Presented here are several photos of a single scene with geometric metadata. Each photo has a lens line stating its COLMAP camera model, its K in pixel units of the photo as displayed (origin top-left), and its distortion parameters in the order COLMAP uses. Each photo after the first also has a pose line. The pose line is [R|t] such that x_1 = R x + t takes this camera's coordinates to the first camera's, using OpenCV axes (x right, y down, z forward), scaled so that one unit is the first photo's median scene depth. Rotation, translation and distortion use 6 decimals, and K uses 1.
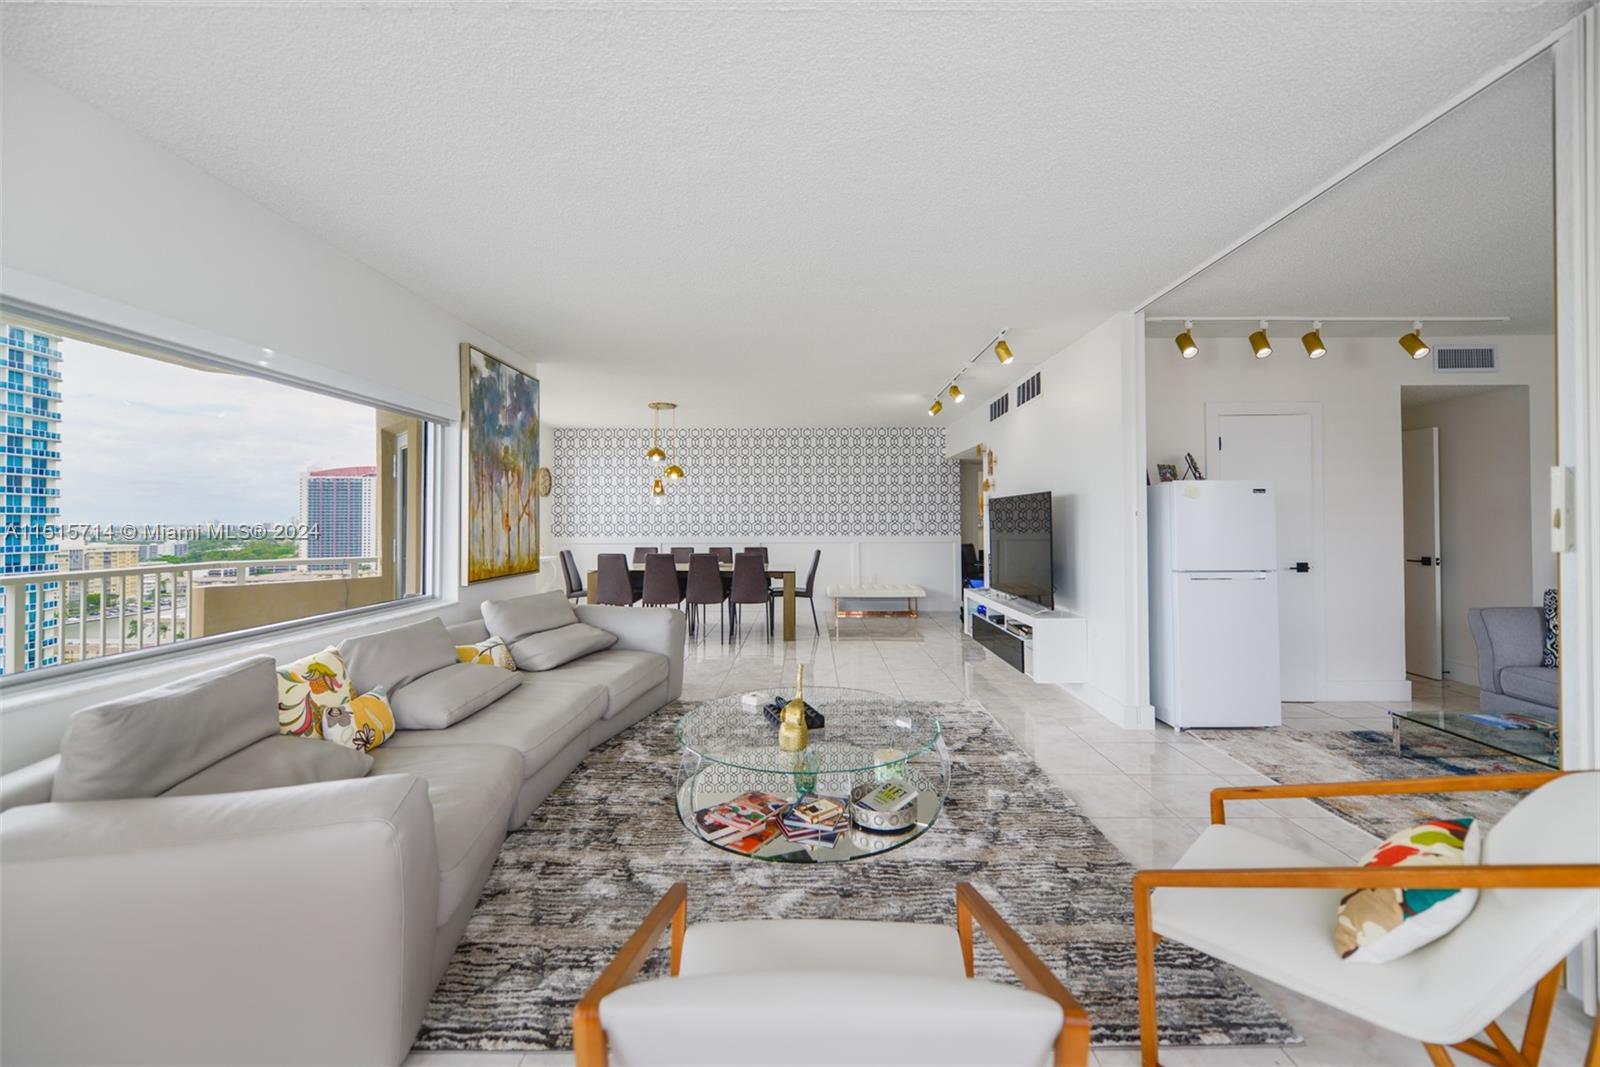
lens RADIAL K [[635.6, 0, 805.6], [0, 635.6, 513.9], [0, 0, 1]] dist [0.000808, 0.000011]
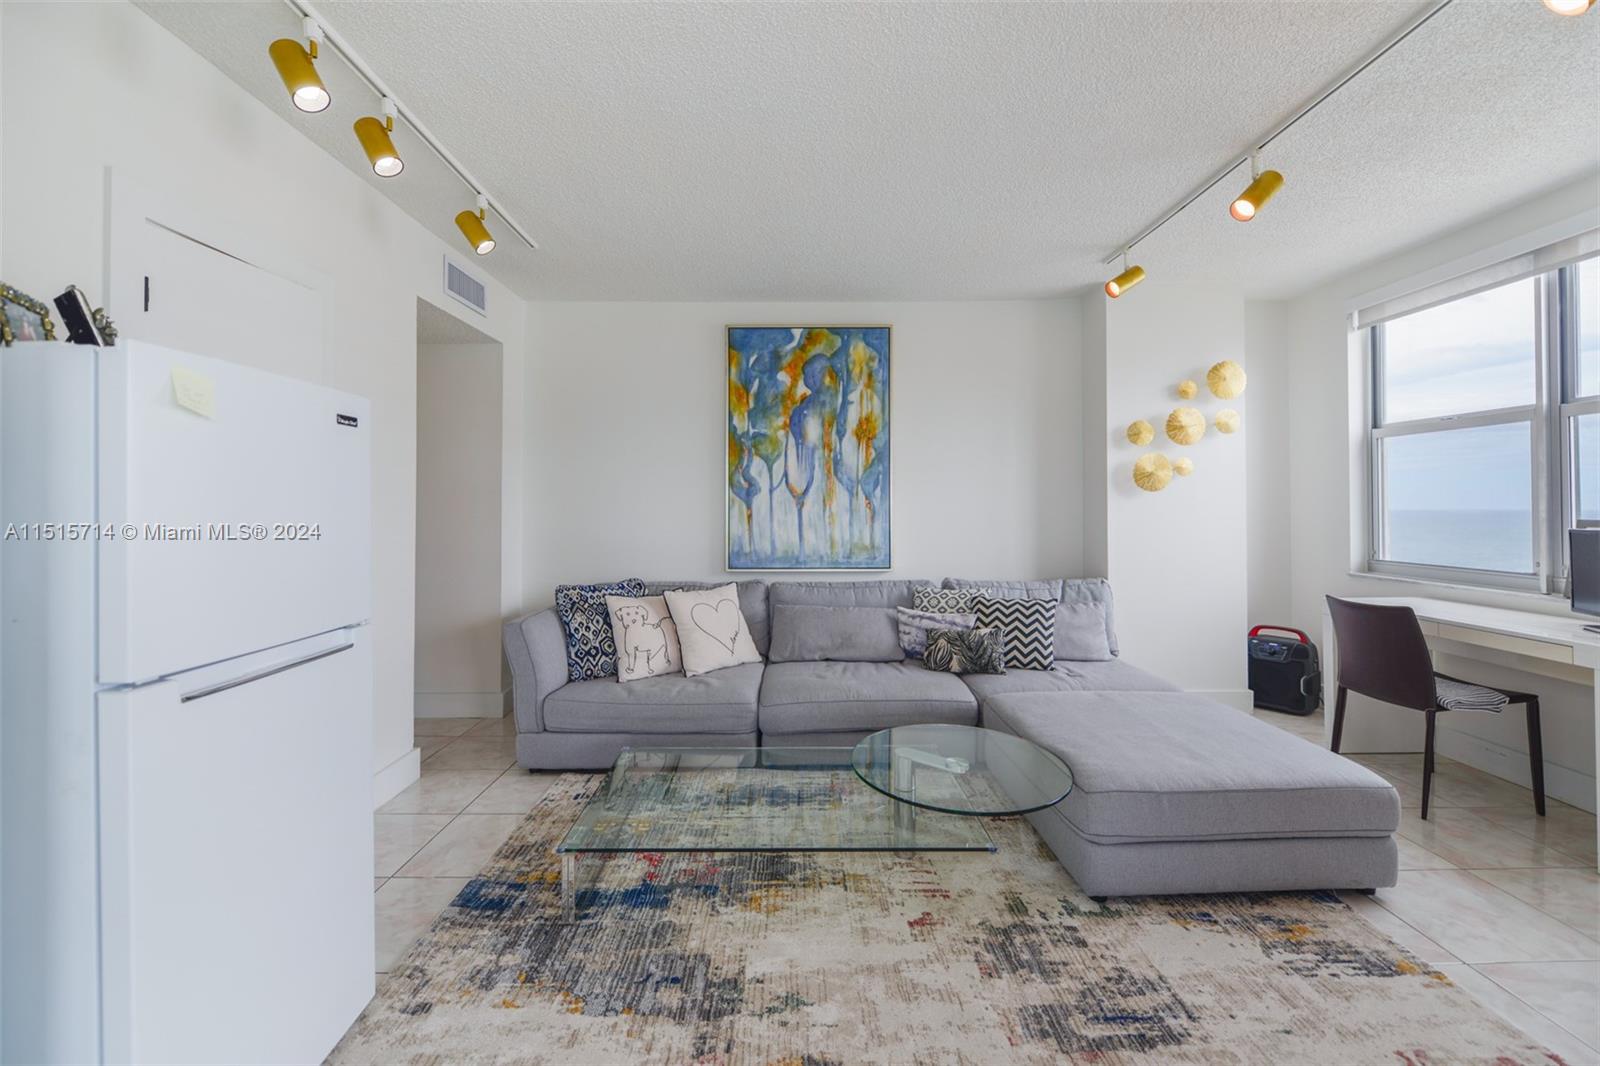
lens RADIAL K [[652.6, 0, 790.2], [0, 652.6, 500.3], [0, 0, 1]] dist [-0.000184, -0.003105]
pose [[-0.005979, 0.011977, 0.999910, 0.243586], [-0.007971, 0.999896, -0.012024, 0.010941], [-0.999950, -0.008042, -0.005883, 0.560145]]
